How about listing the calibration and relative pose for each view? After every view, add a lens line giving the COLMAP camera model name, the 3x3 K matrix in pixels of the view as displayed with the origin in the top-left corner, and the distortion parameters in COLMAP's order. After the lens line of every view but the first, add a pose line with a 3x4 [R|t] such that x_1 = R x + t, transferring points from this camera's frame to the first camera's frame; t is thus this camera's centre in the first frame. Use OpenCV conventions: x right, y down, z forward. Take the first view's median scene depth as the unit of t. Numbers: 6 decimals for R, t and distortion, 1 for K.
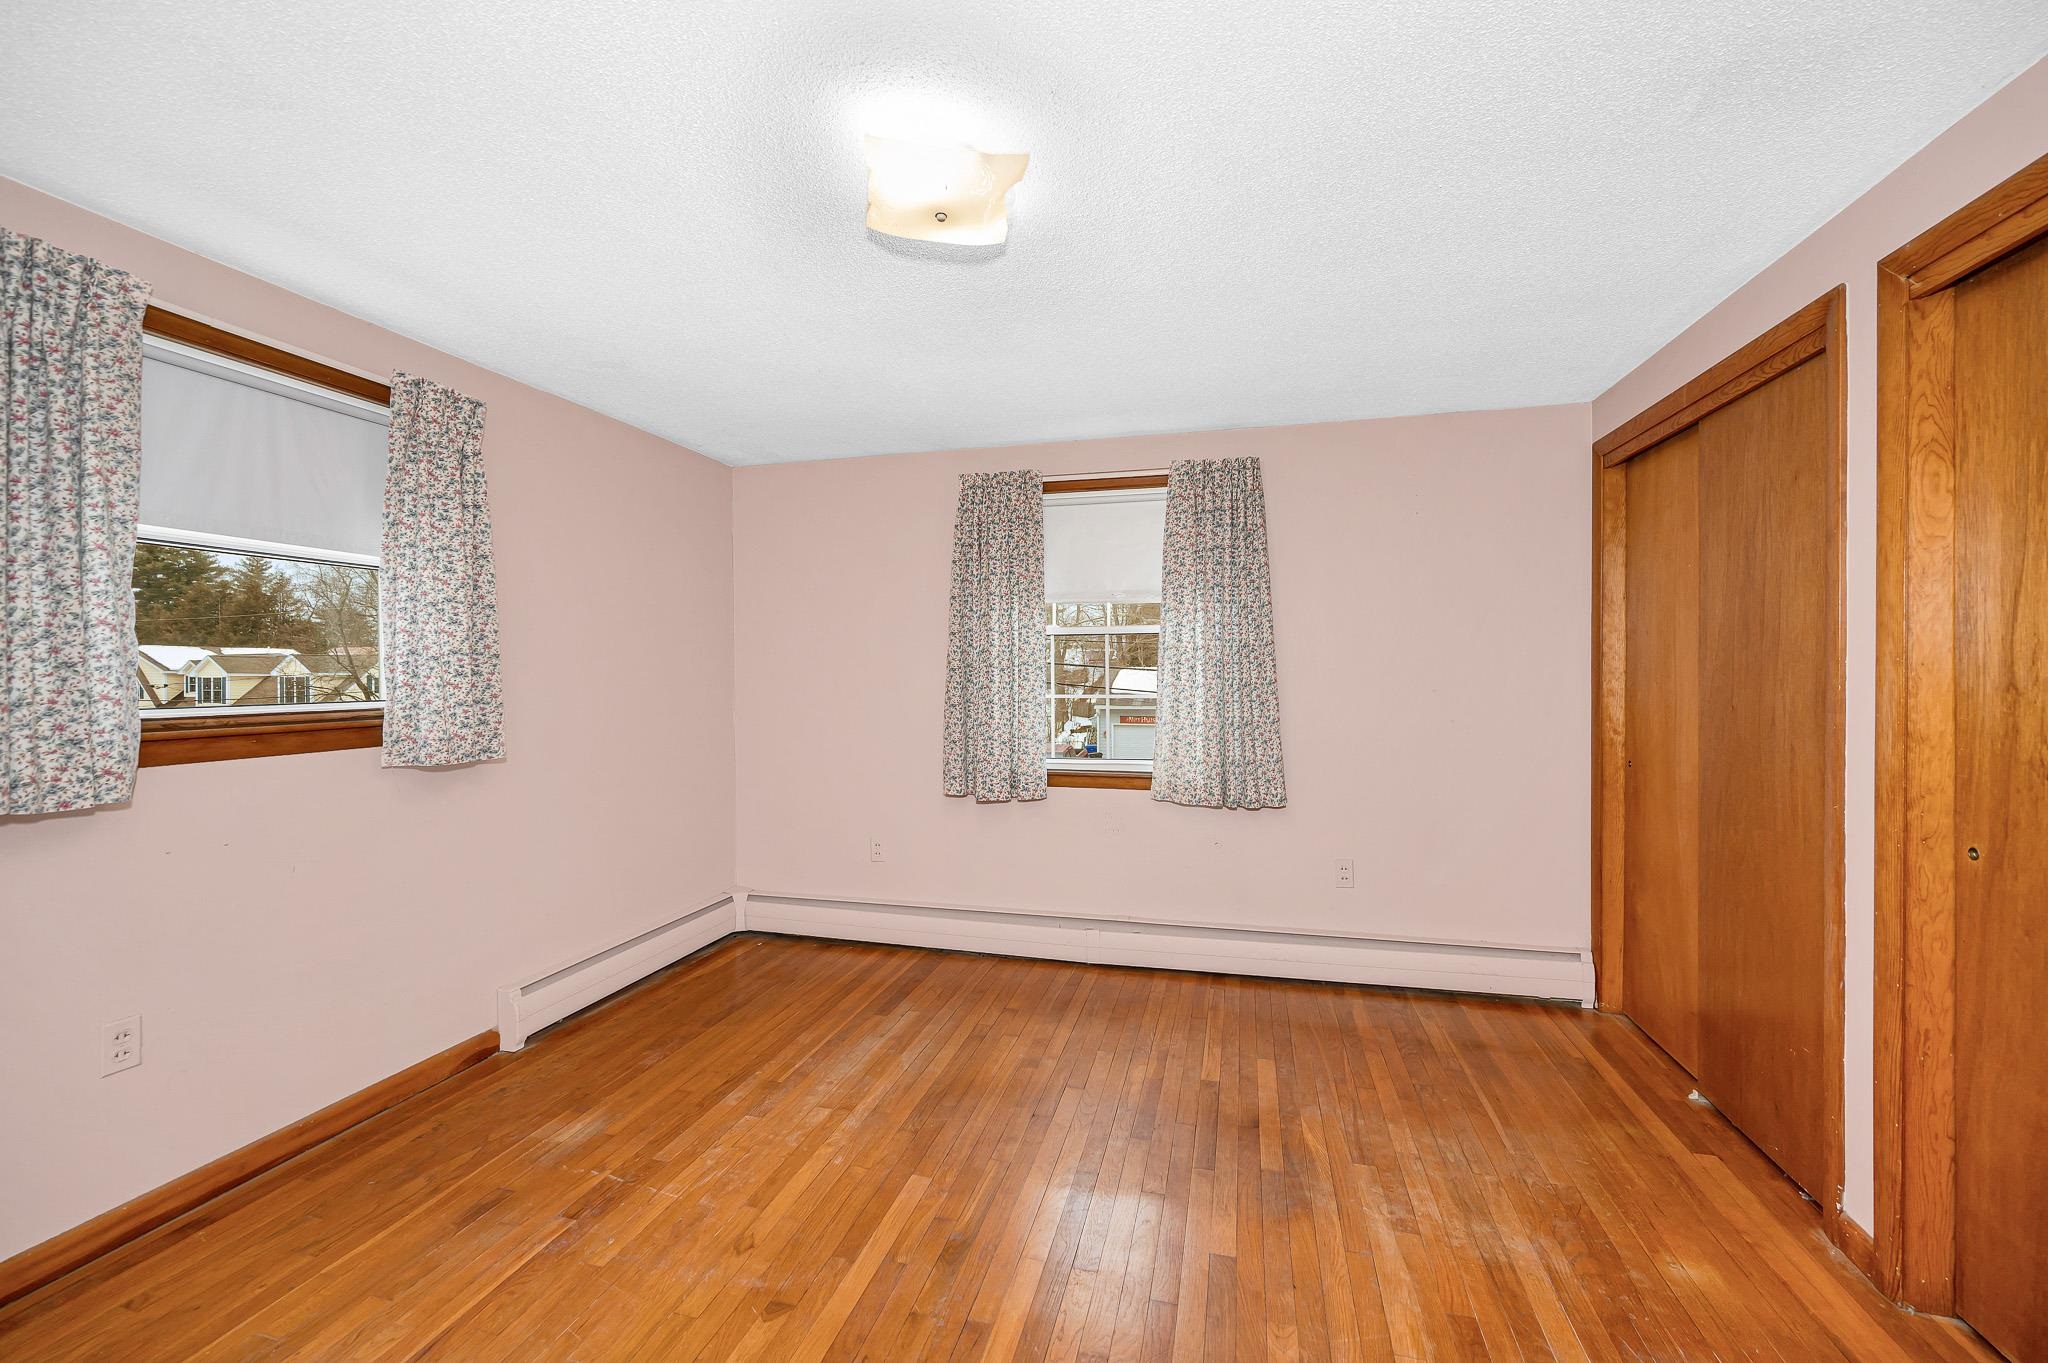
lens RADIAL K [[867.8, 0, 993.8], [0, 867.8, 676.6], [0, 0, 1]] dist [0.000839, -0.000531]
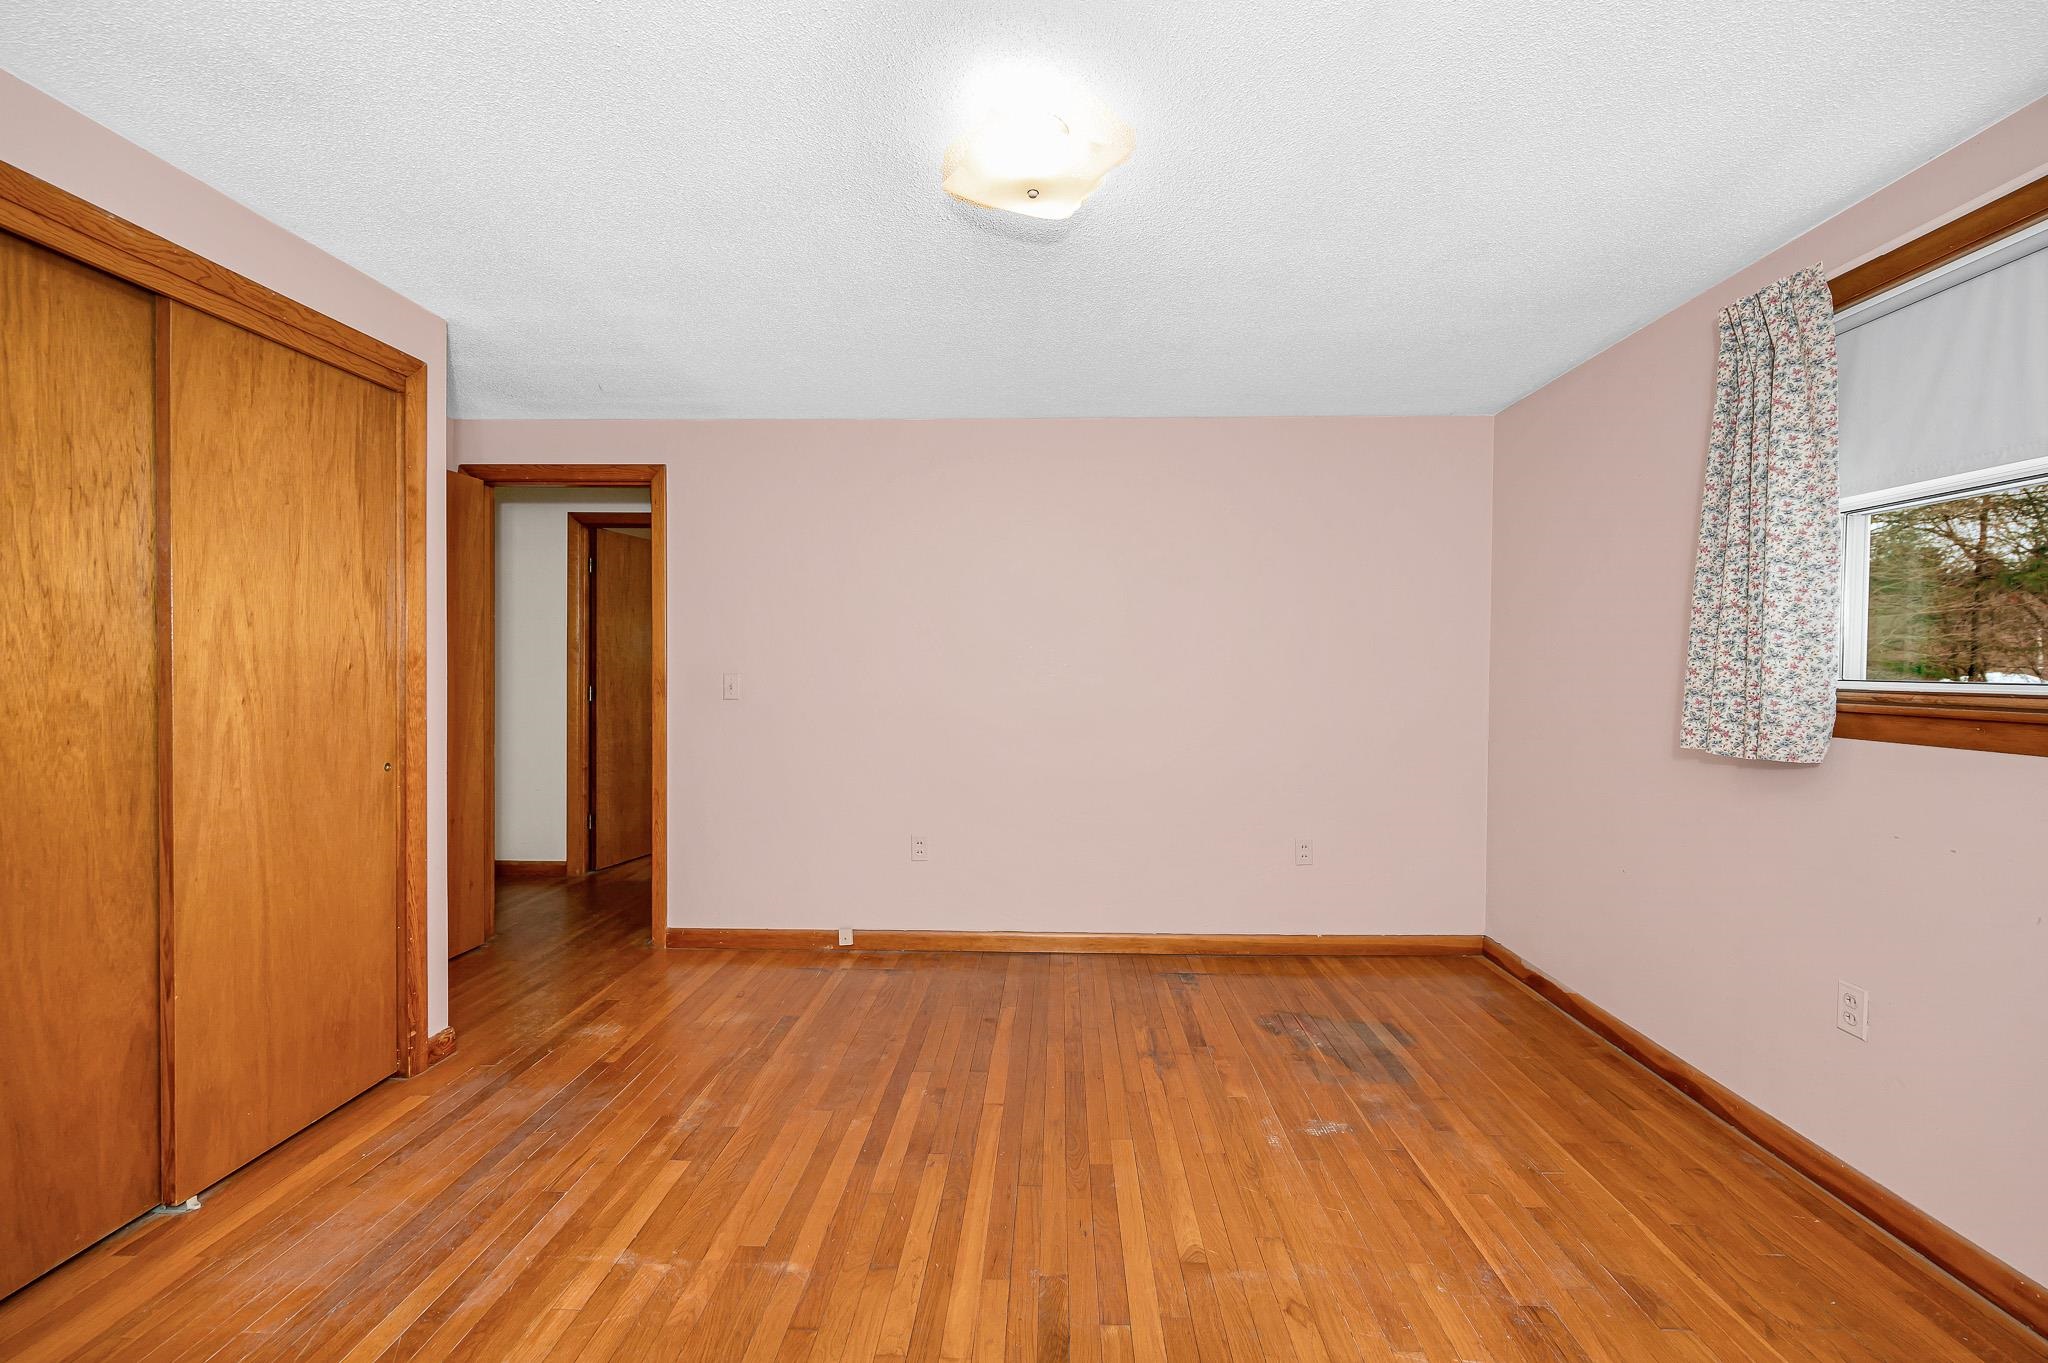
lens RADIAL K [[886.0, 0, 1024.0], [0, 886.0, 681.5], [0, 0, 1]] dist [-0.030681, -0.000006]
pose [[-0.970200, 0.001842, -0.242300, 0.126072], [-0.004047, 0.999708, 0.023807, 0.013881], [0.242273, 0.024078, -0.969909, 1.240459]]
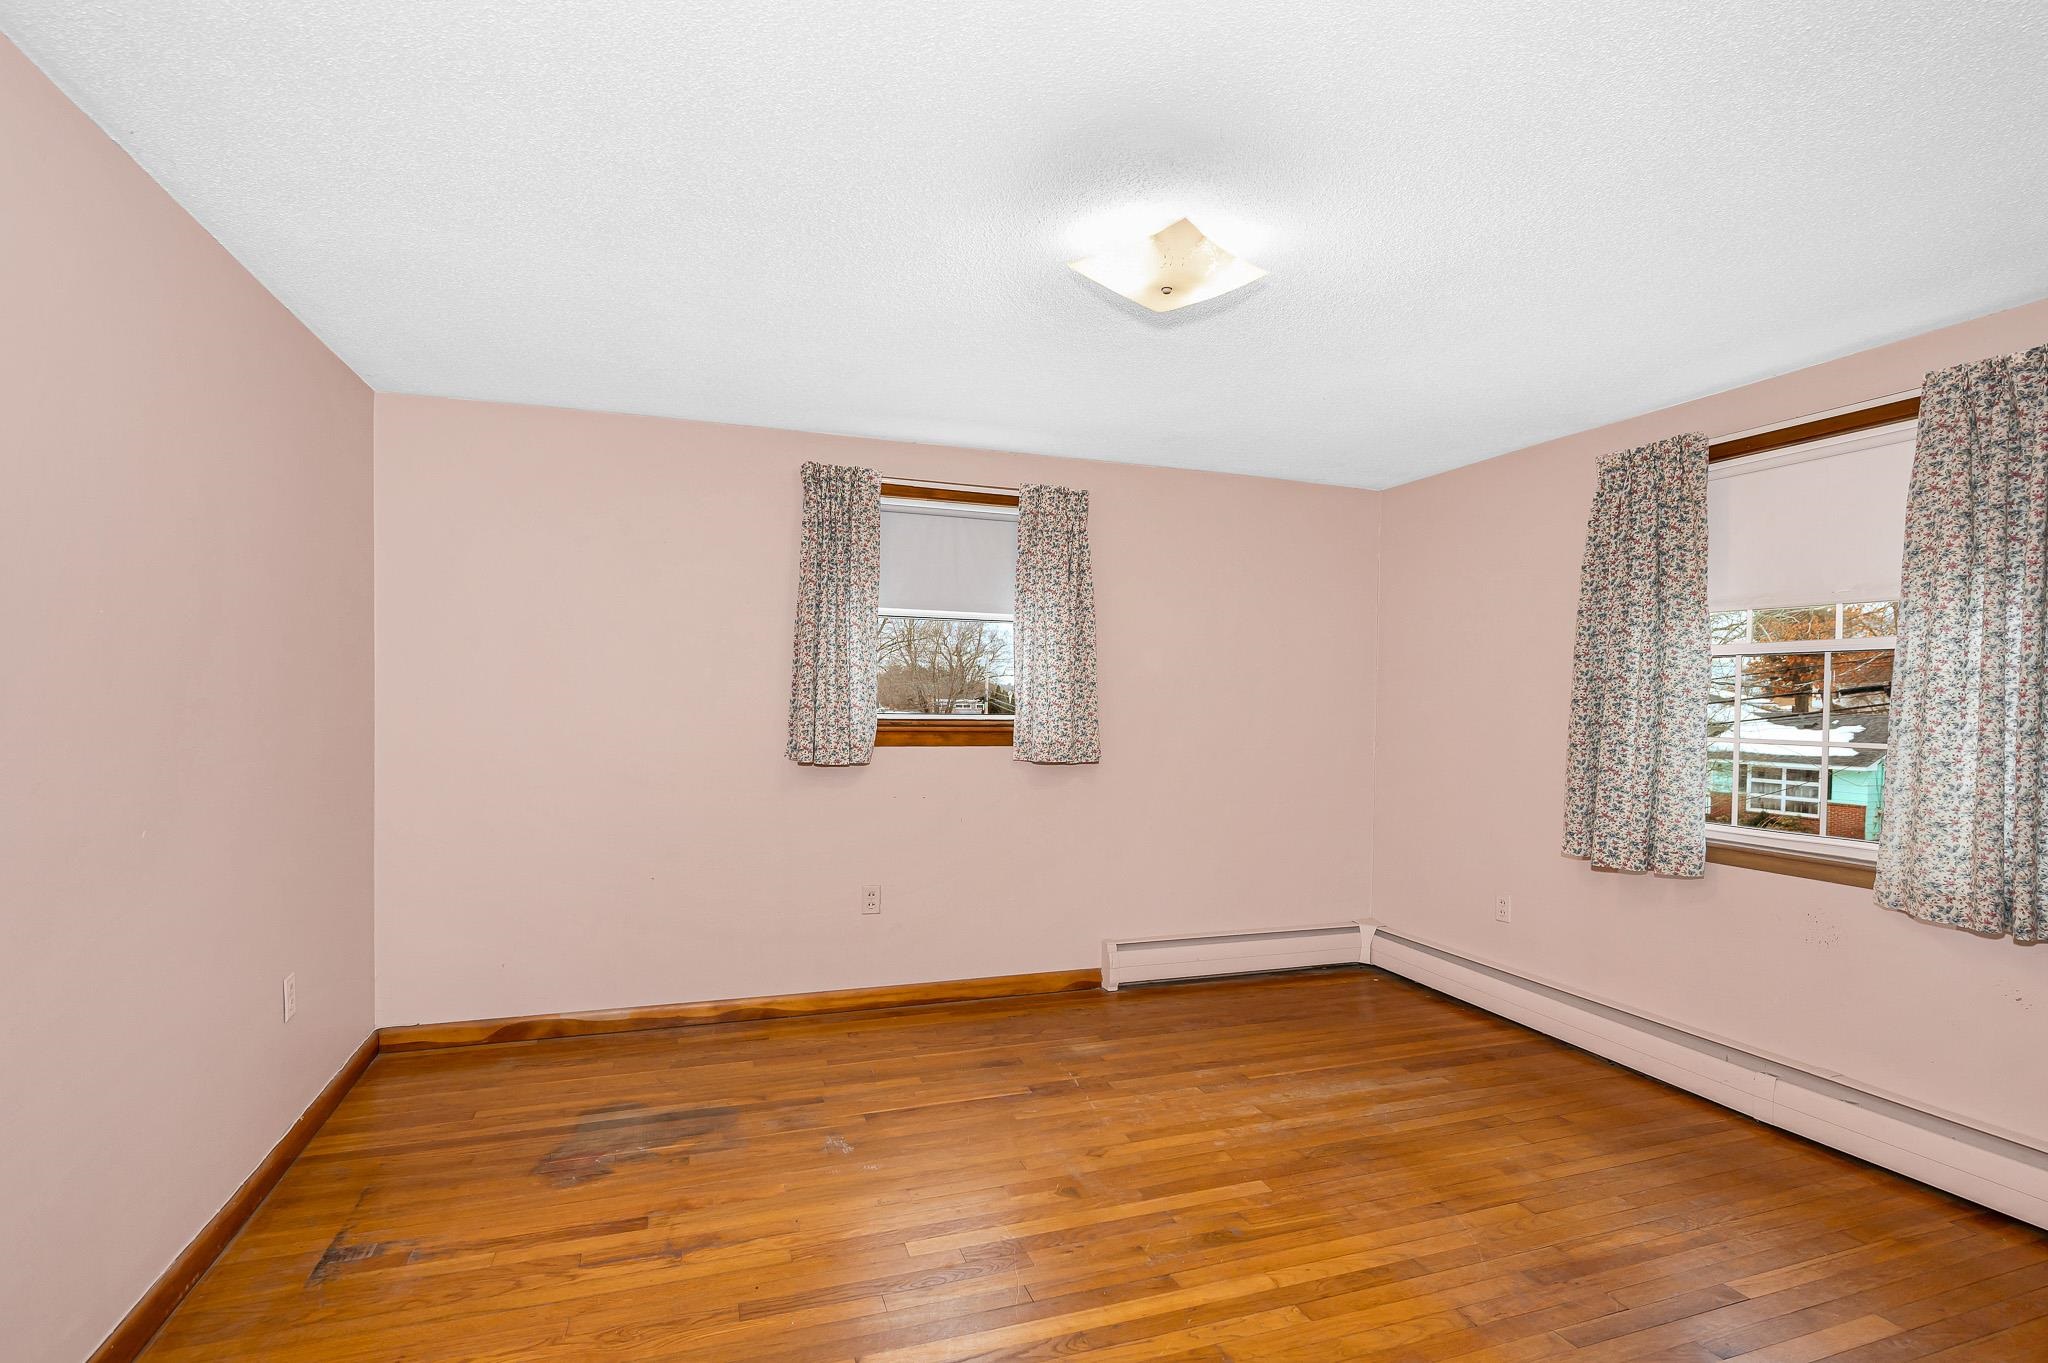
lens RADIAL K [[929.0, 0, 997.7], [0, 929.0, 725.6], [0, 0, 1]] dist [0.000294, -0.000139]
pose [[0.568872, 0.036227, -0.821628, 0.504019], [-0.021483, 0.999343, 0.029188, 0.001611], [0.822145, 0.001046, 0.569276, 0.083852]]
